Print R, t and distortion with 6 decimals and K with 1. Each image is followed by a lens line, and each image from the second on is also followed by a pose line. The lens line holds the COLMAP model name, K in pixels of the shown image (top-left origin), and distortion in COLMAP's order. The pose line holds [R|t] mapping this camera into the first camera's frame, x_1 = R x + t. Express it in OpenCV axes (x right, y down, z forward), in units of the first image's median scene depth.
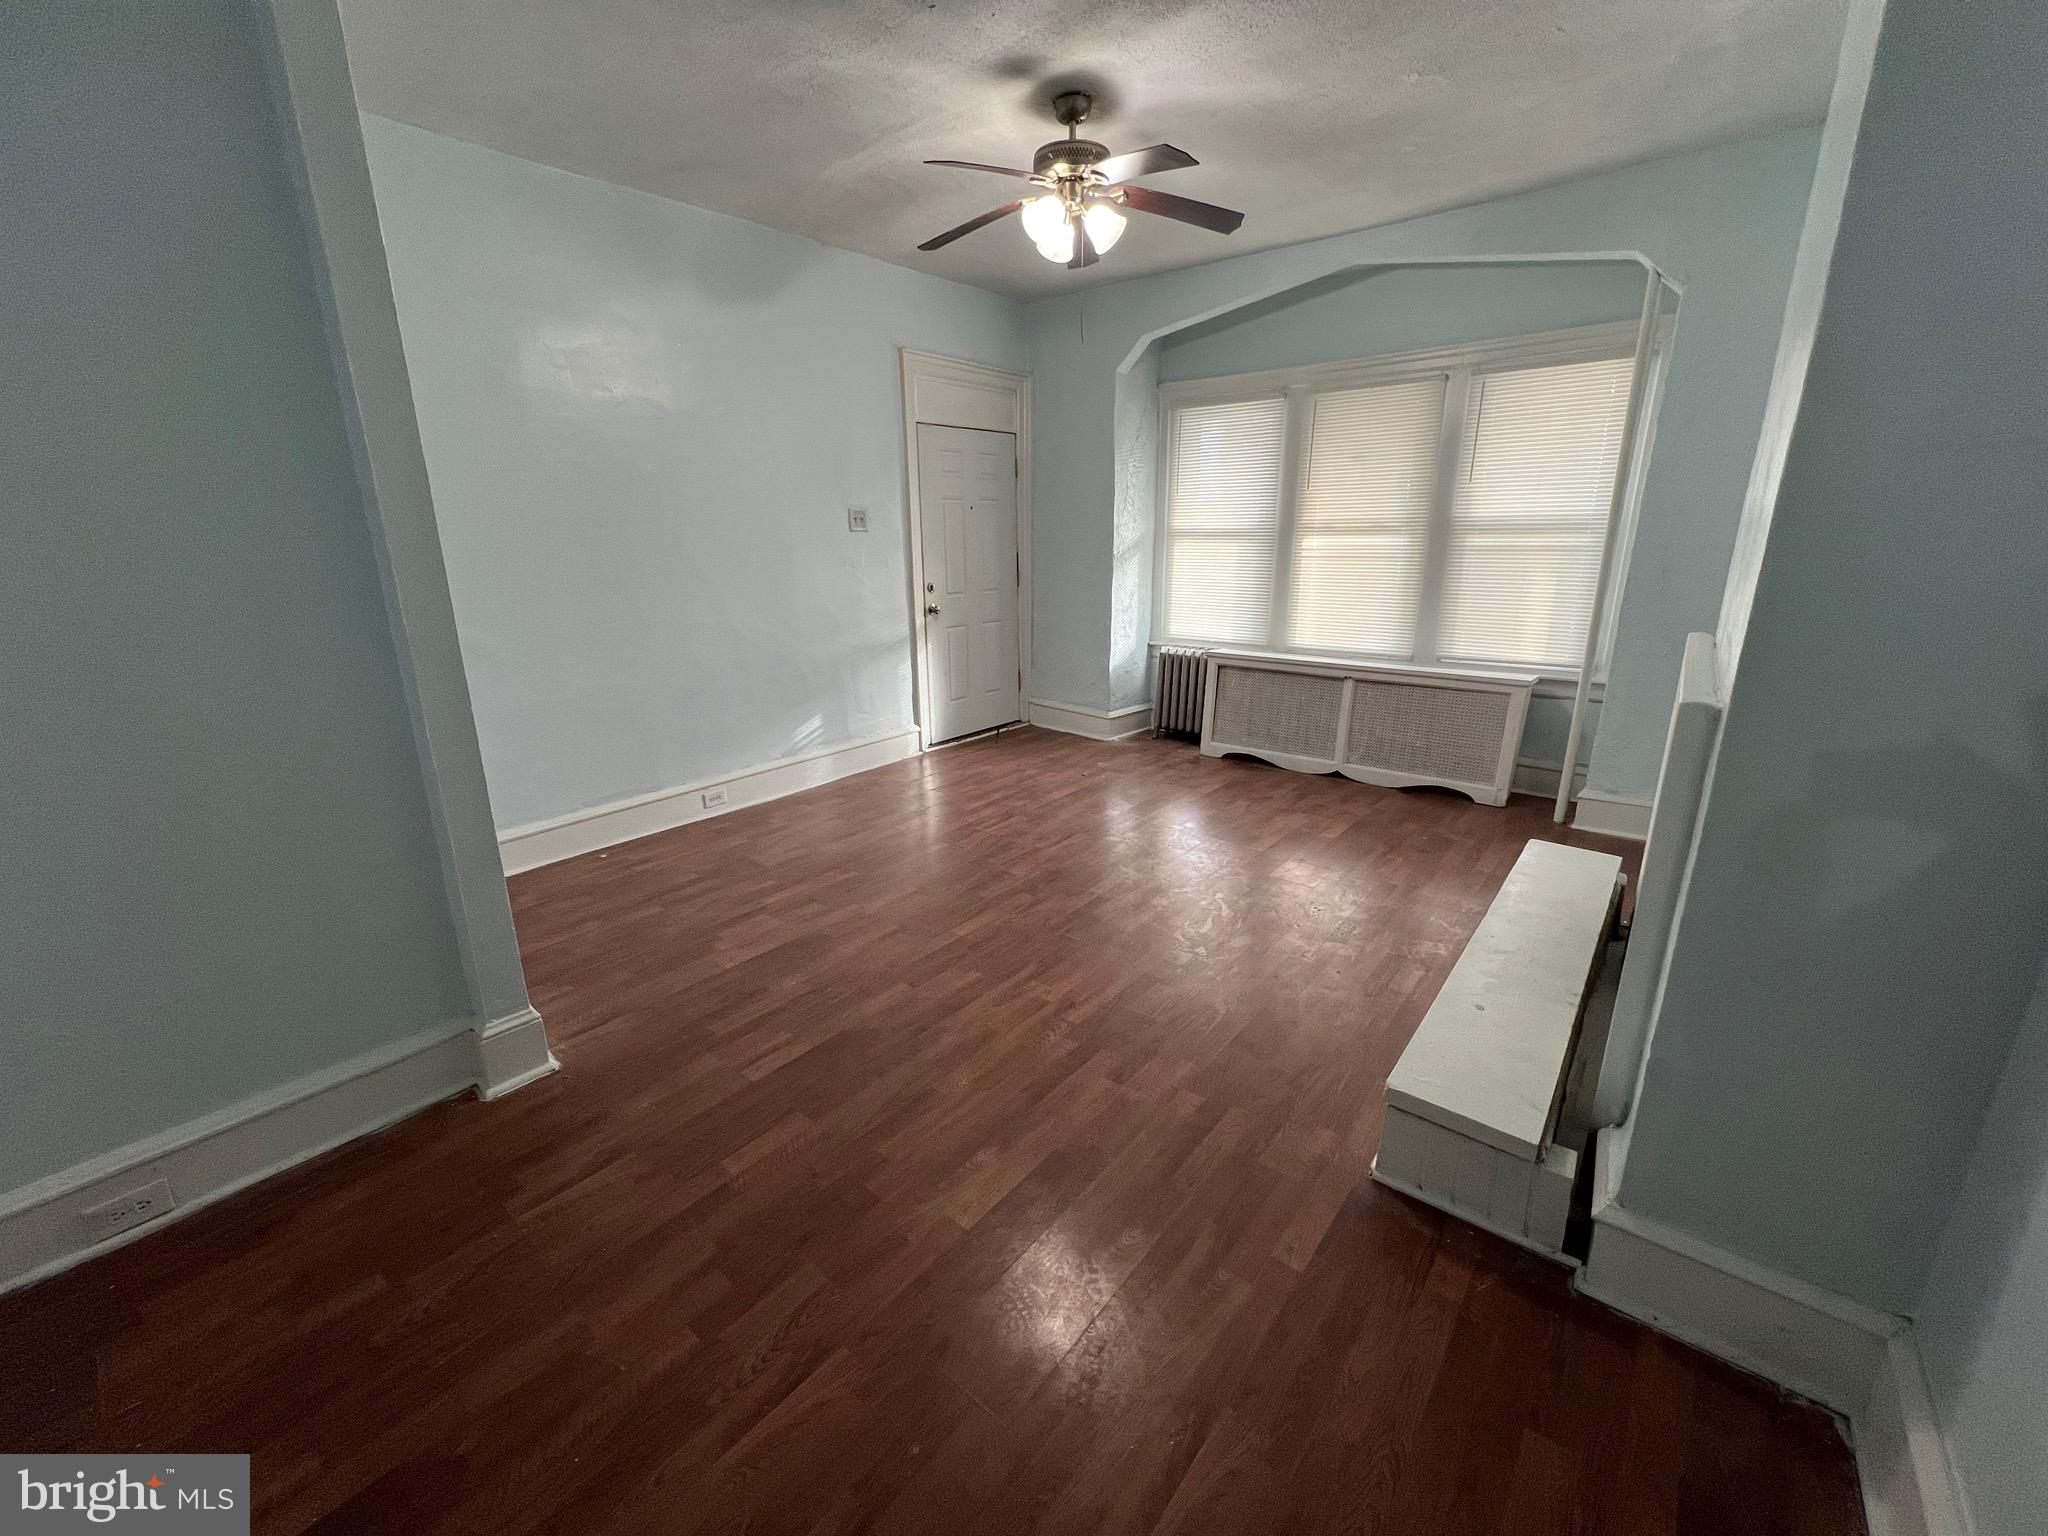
lens RADIAL K [[810.1, 0, 1024.0], [0, 810.1, 768.0], [0, 0, 1]] dist [-0.001721, -0.000206]
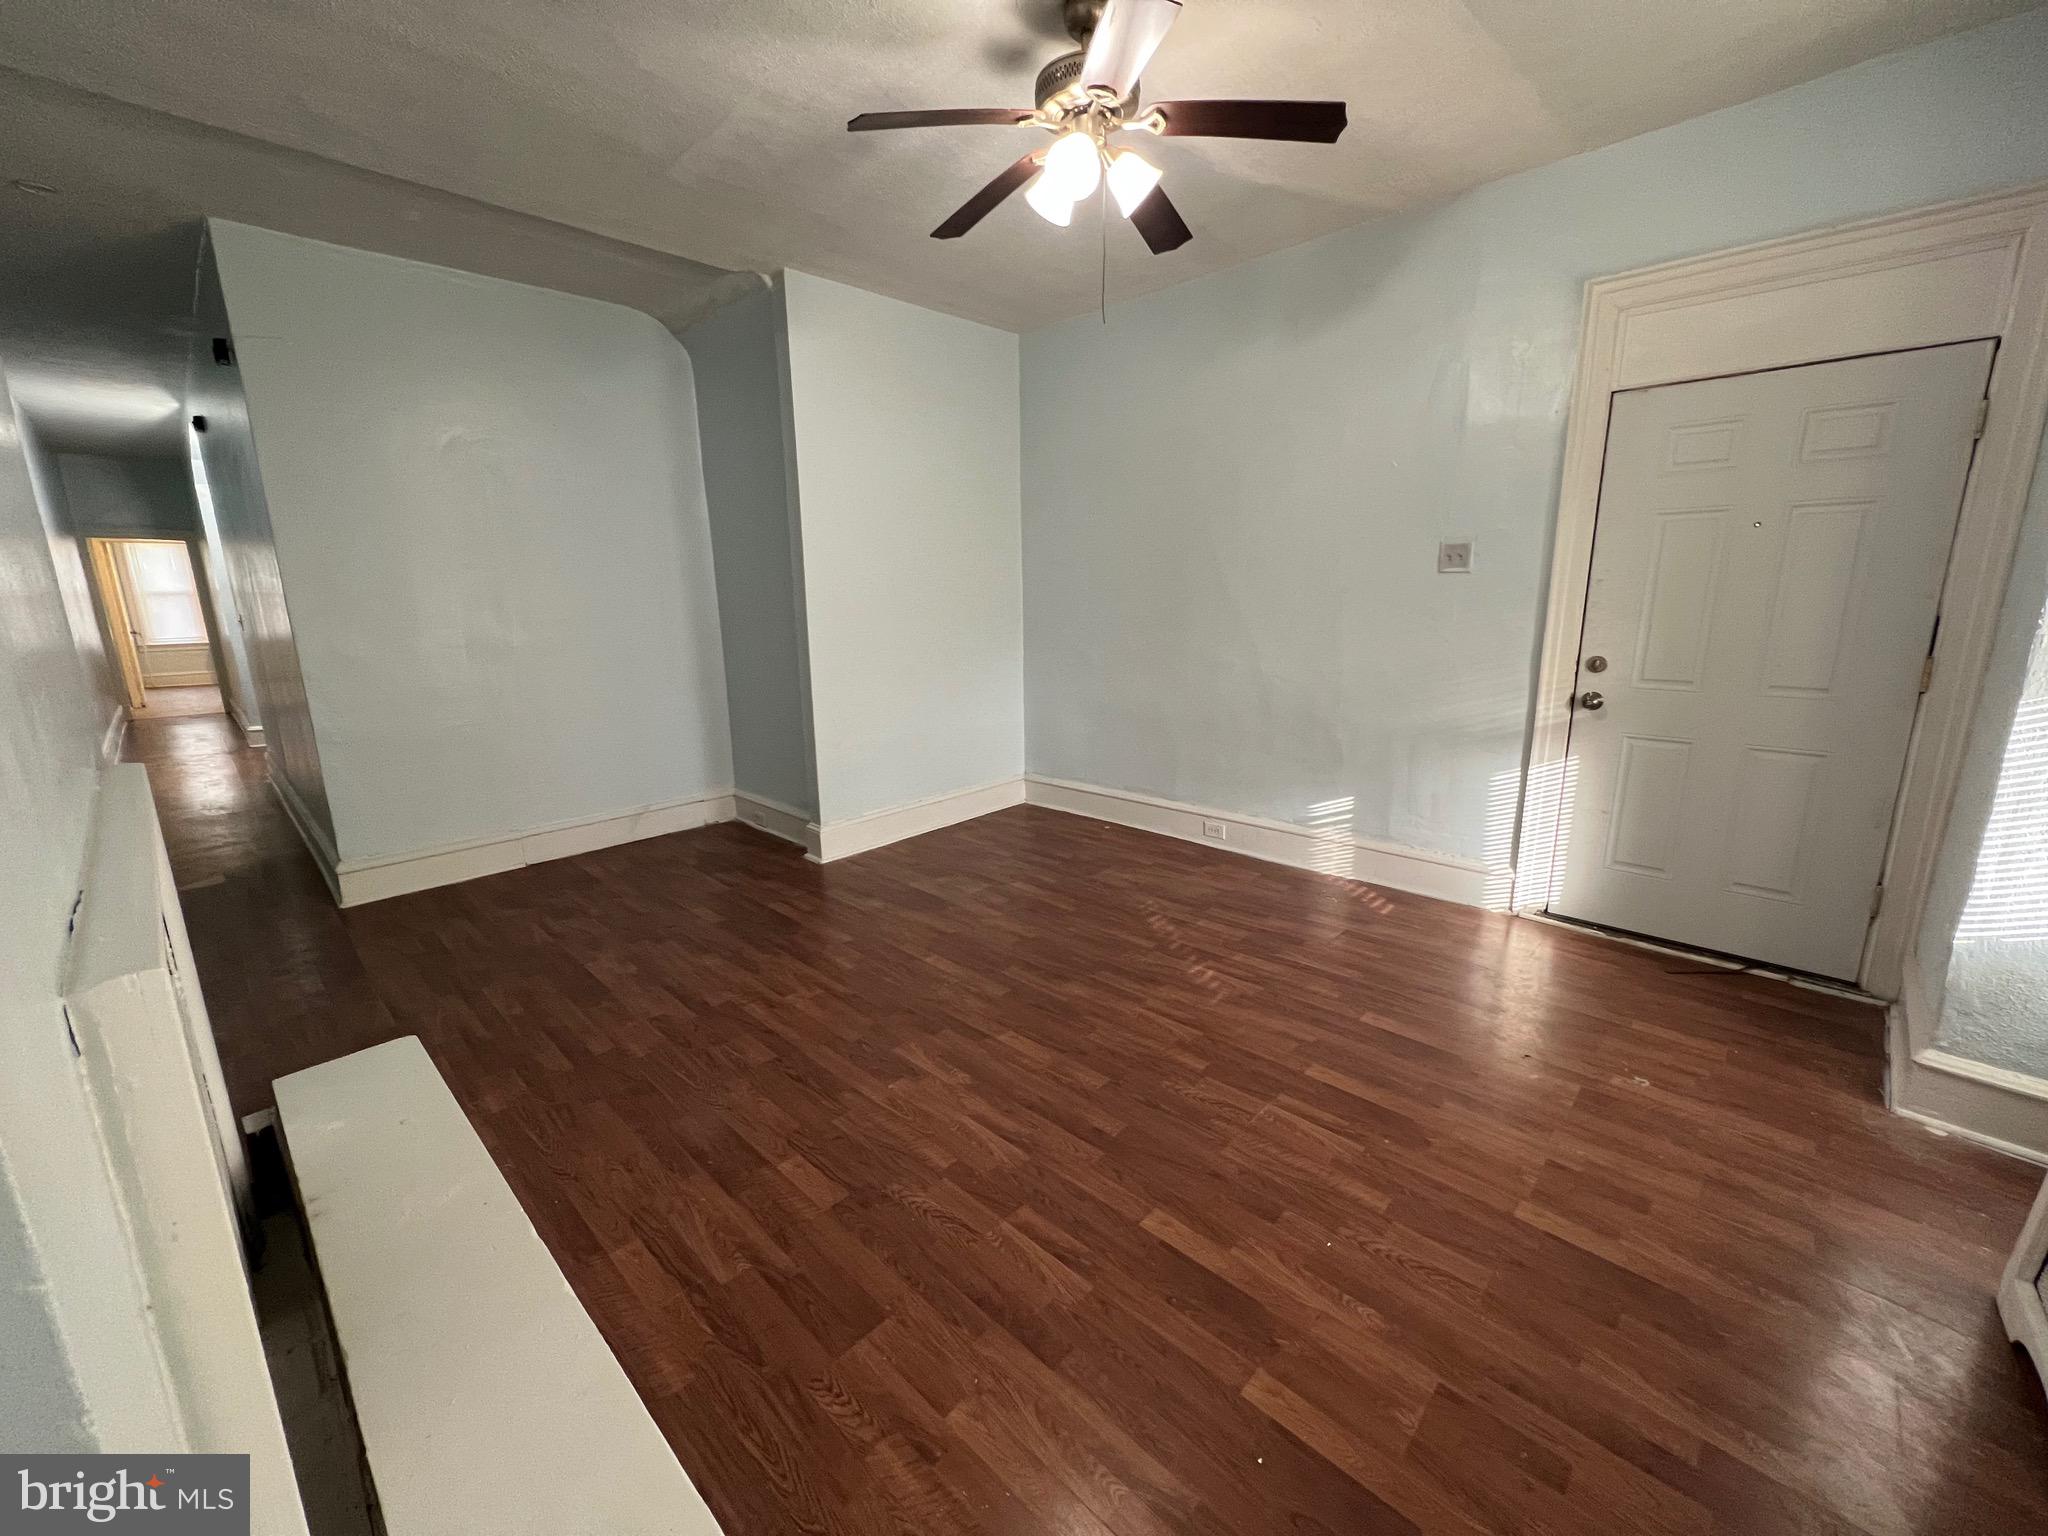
lens RADIAL K [[821.2, 0, 1017.7], [0, 821.2, 757.6], [0, 0, 1]] dist [-0.000487, 0.000182]
pose [[-0.075071, 0.221358, -0.972299, 0.639676], [-0.266499, 0.935130, 0.233473, -0.229173], [0.960907, 0.276643, -0.011209, 0.759352]]
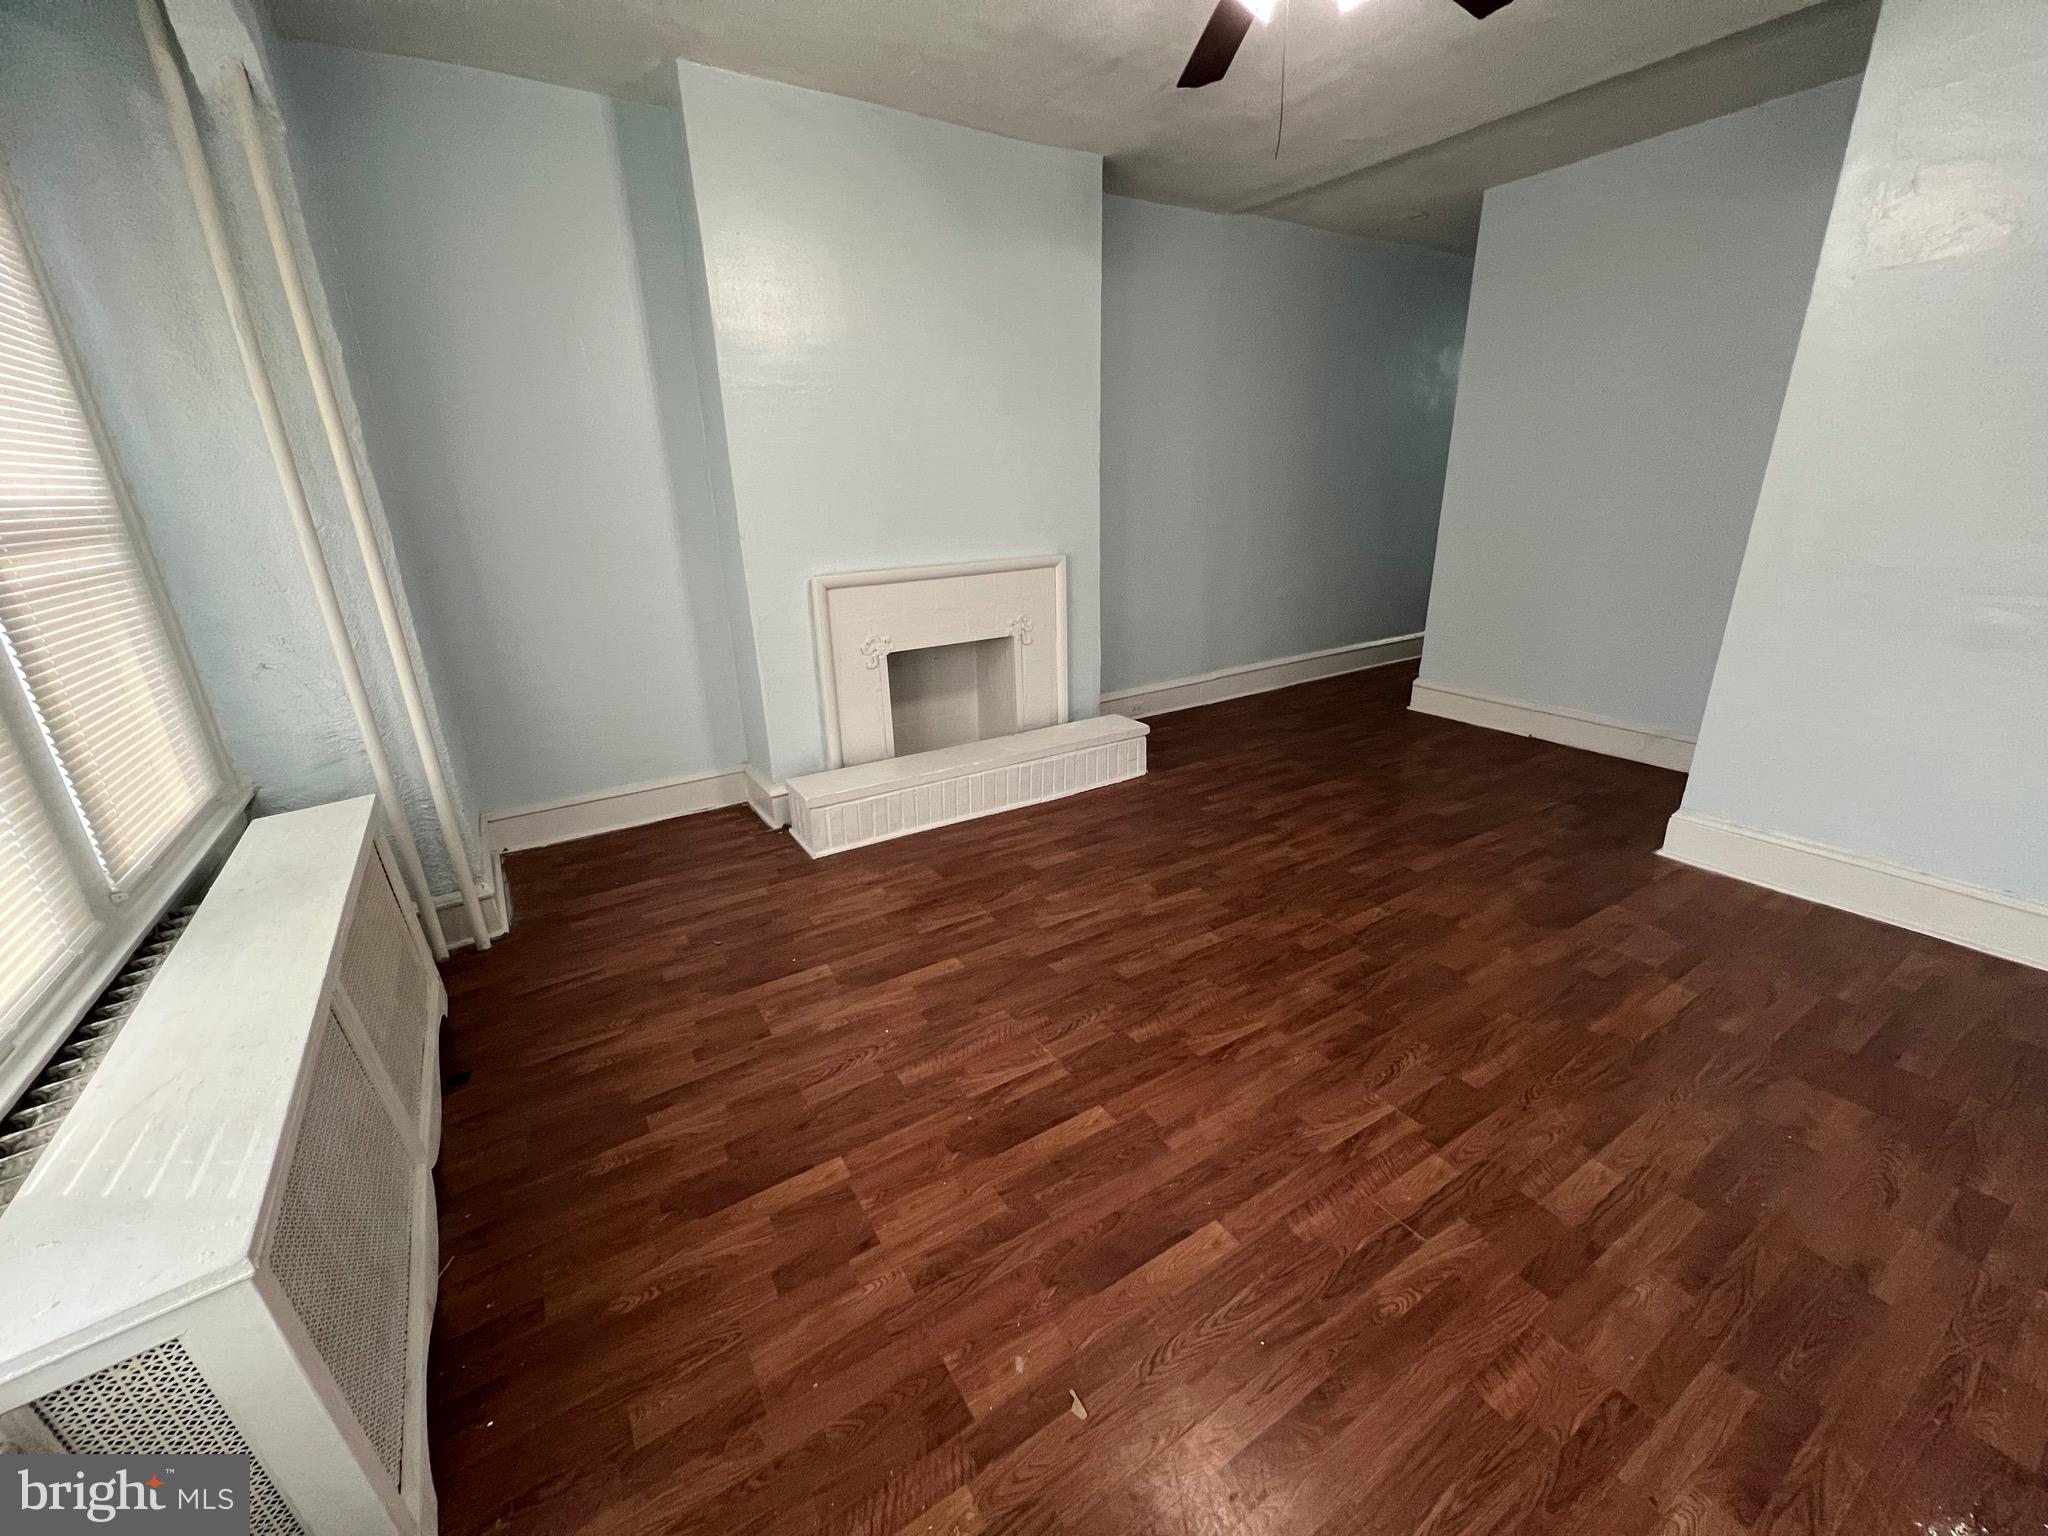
lens RADIAL K [[810.1, 0, 1024.0], [0, 810.1, 768.0], [0, 0, 1]] dist [-0.001721, -0.000206]
pose [[-0.949001, -0.071173, 0.307133, 0.027015], [0.123302, 0.812804, 0.569338, -0.379872], [-0.290161, 0.578172, -0.762577, 1.266238]]
